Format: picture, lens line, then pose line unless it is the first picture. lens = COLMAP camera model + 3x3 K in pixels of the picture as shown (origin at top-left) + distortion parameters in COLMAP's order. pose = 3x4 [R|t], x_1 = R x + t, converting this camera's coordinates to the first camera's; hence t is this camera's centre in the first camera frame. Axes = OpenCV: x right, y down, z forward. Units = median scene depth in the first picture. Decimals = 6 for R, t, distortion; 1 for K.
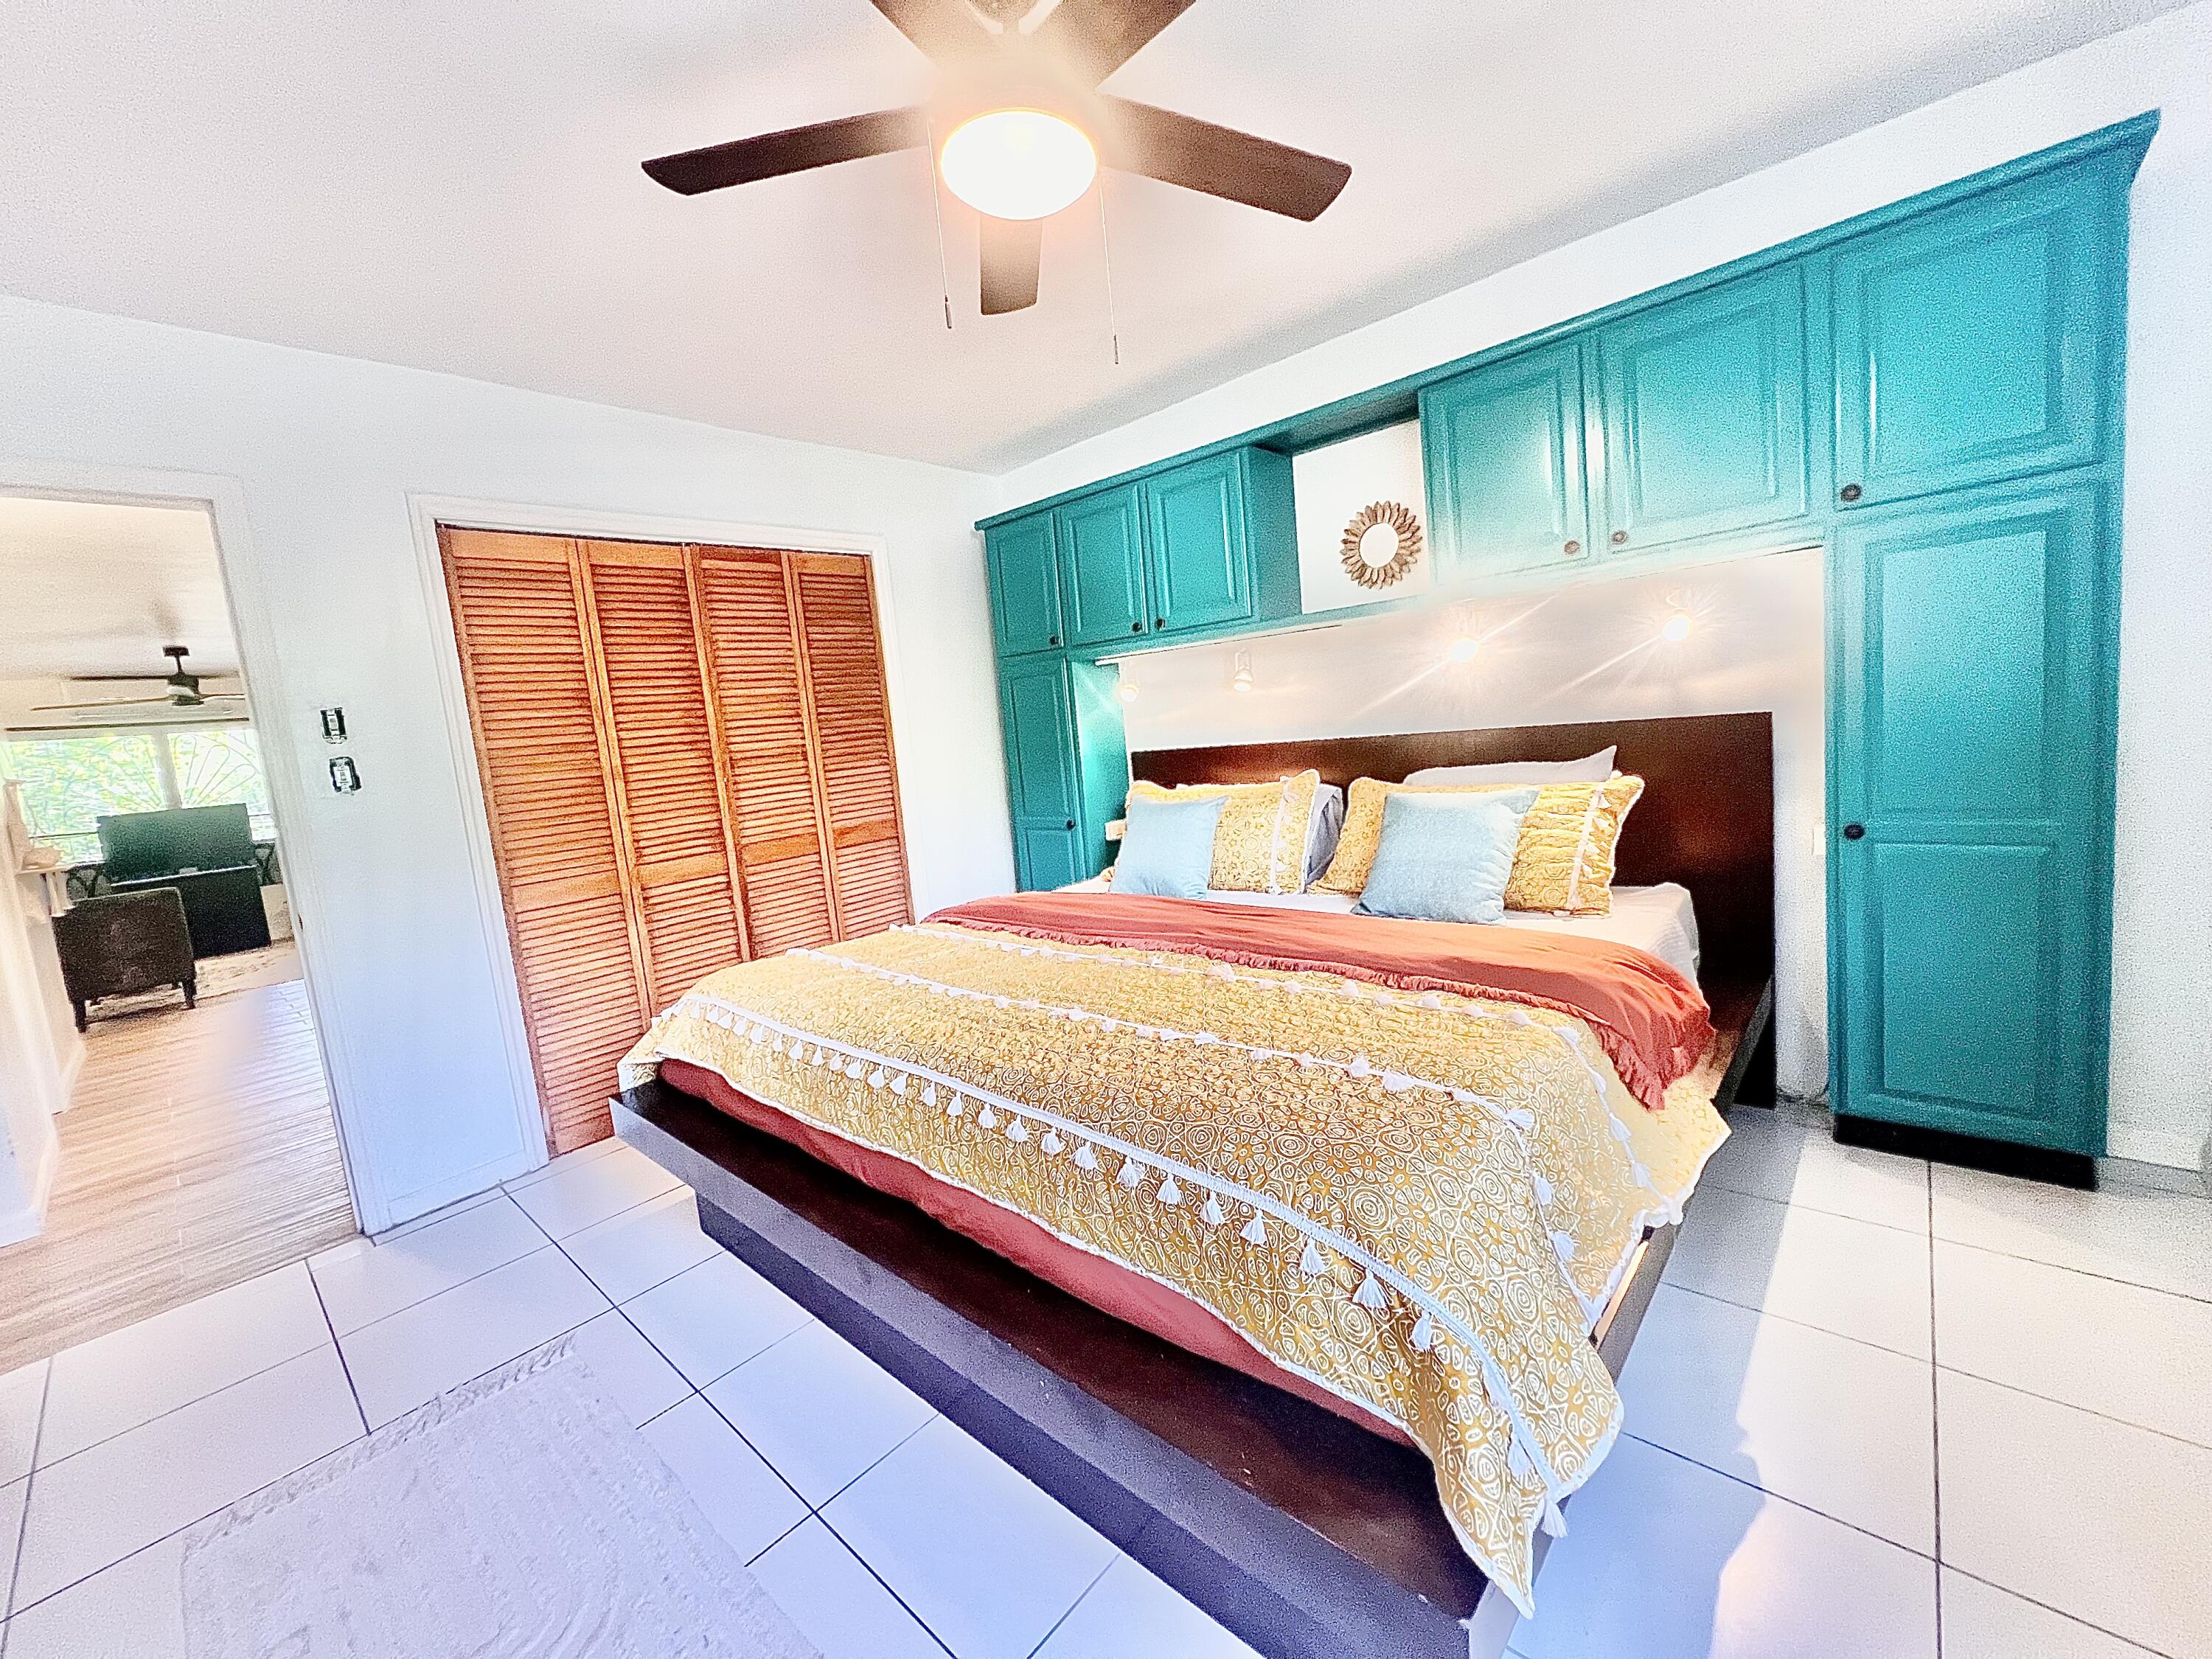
lens RADIAL K [[886.3, 0, 1106.0], [0, 886.3, 829.5], [0, 0, 1]] dist [-0.001382, -0.000250]
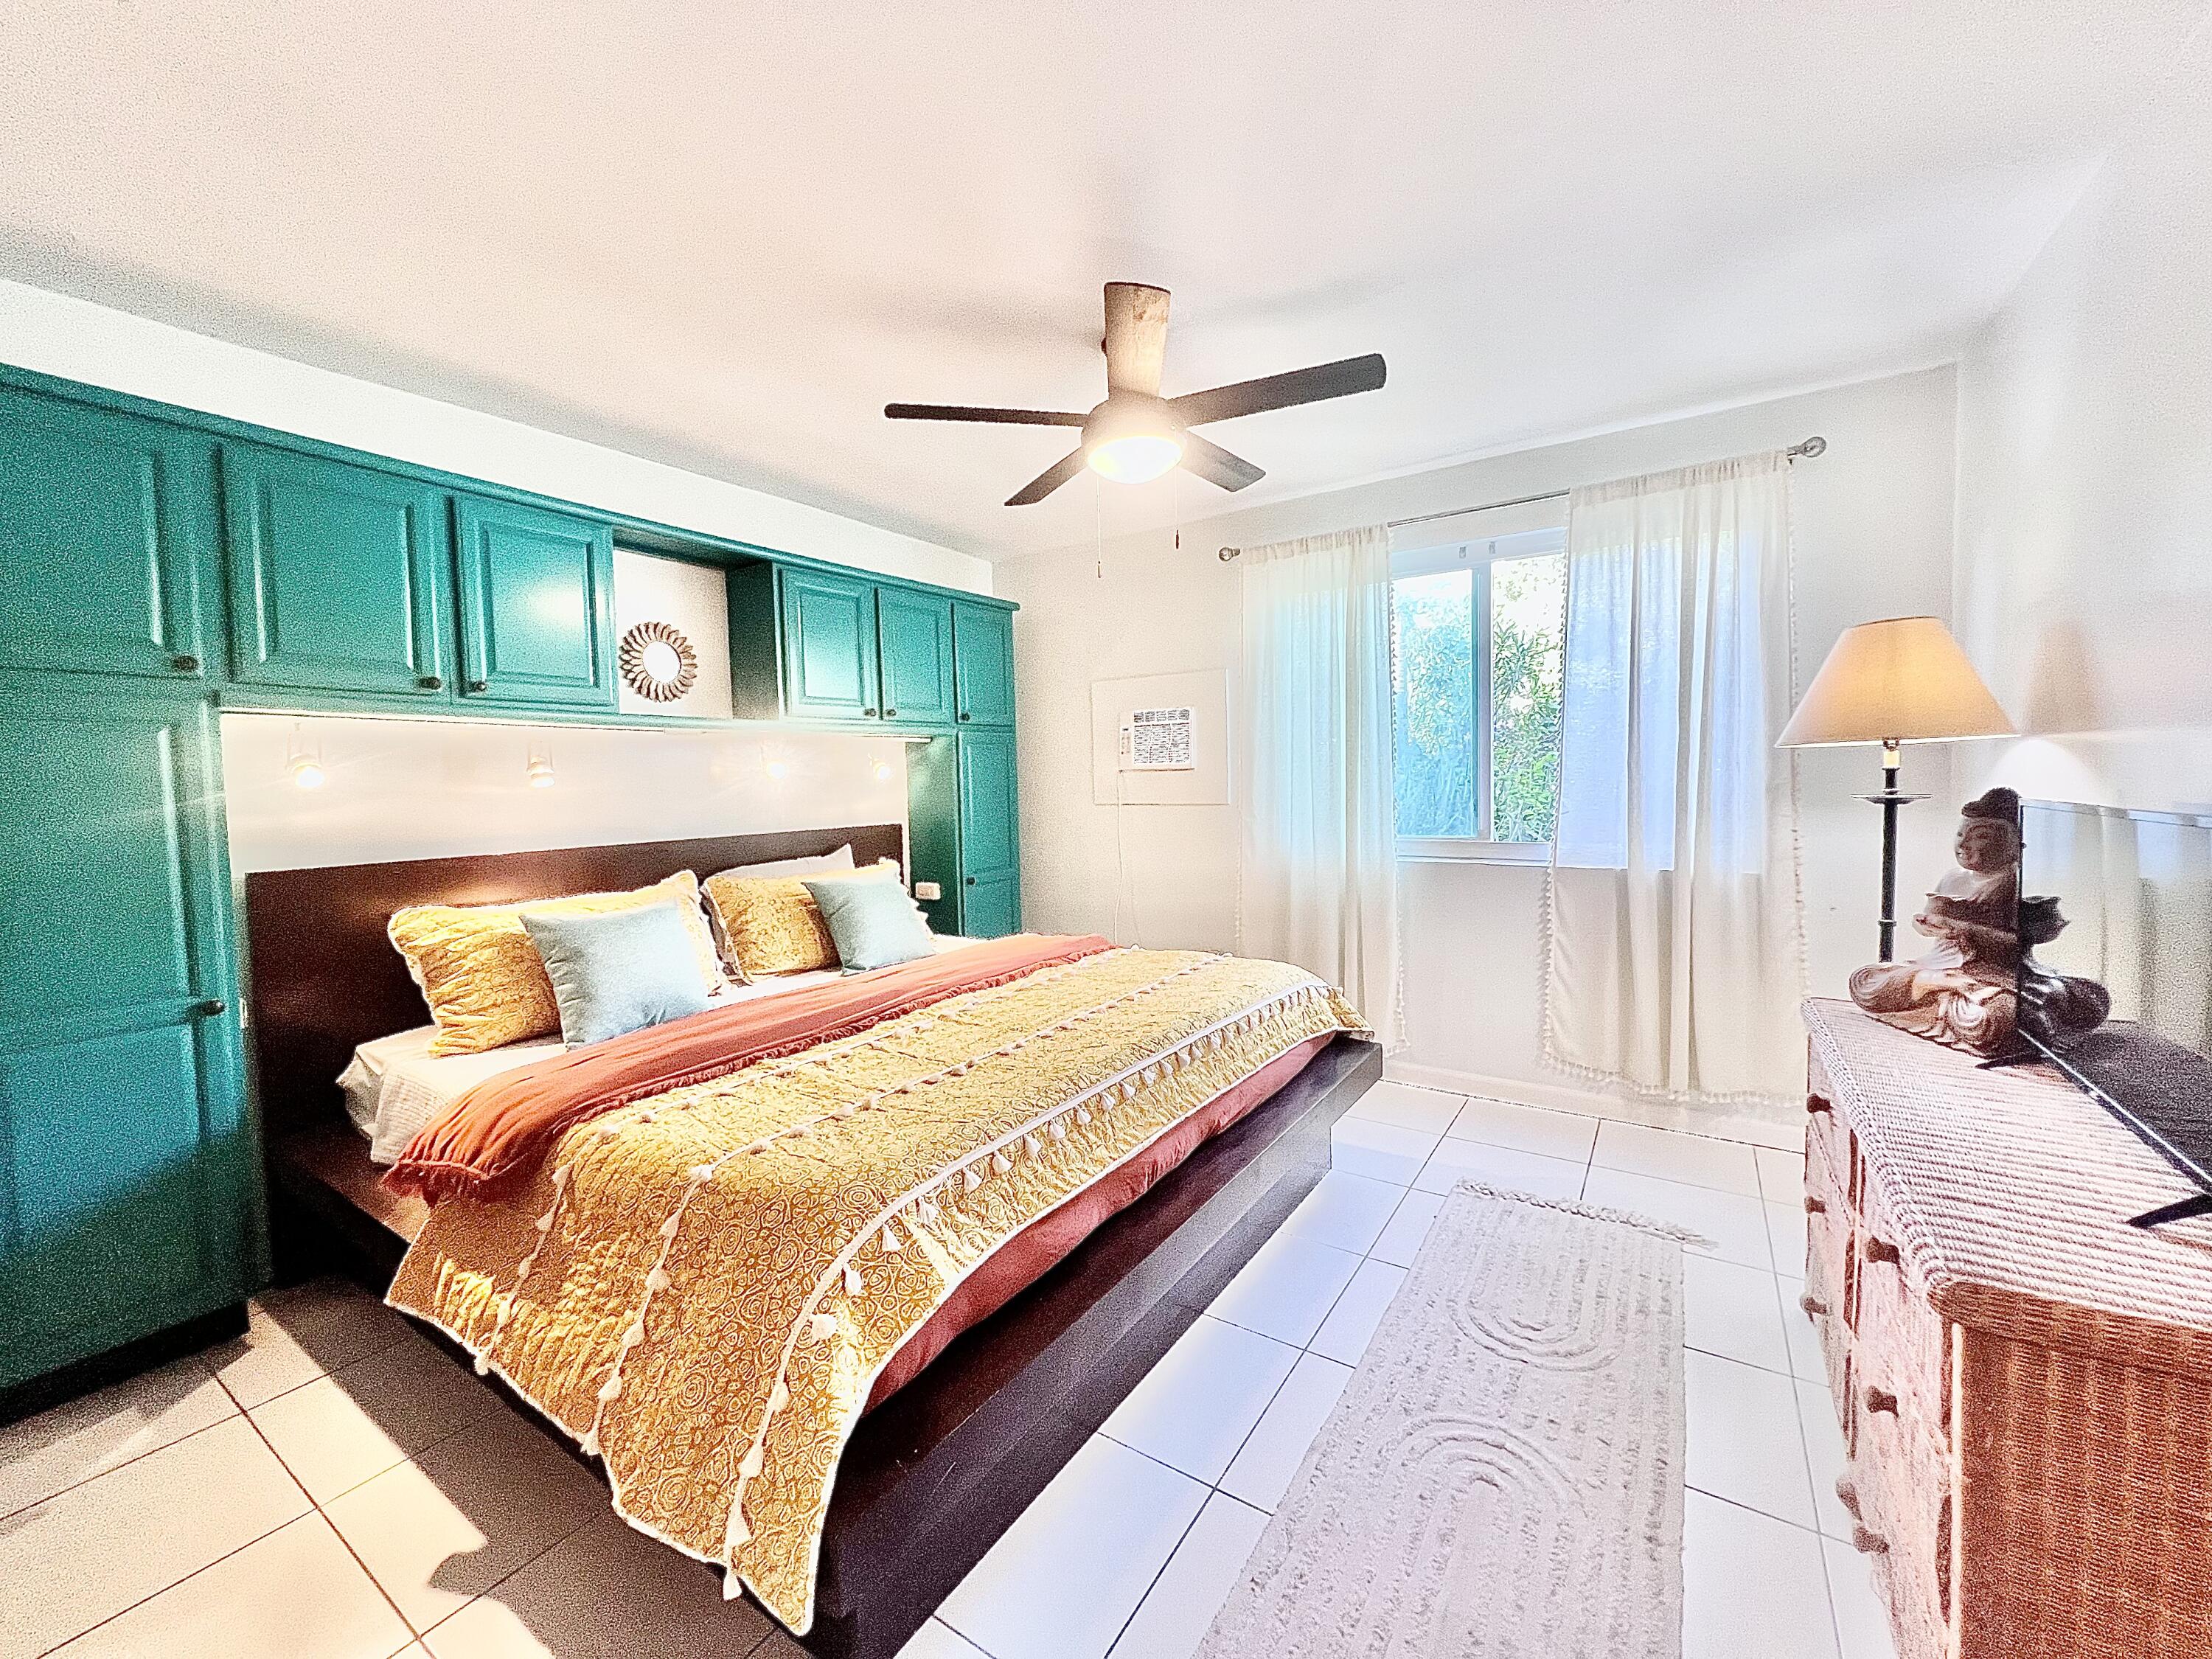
lens RADIAL K [[886.3, 0, 1106.0], [0, 886.3, 829.5], [0, 0, 1]] dist [-0.001382, -0.000250]
pose [[-0.148606, 0.041979, 0.988005, -0.826764], [0.157001, 0.987428, -0.018340, -0.019713], [-0.976354, 0.152392, -0.153329, 0.686999]]
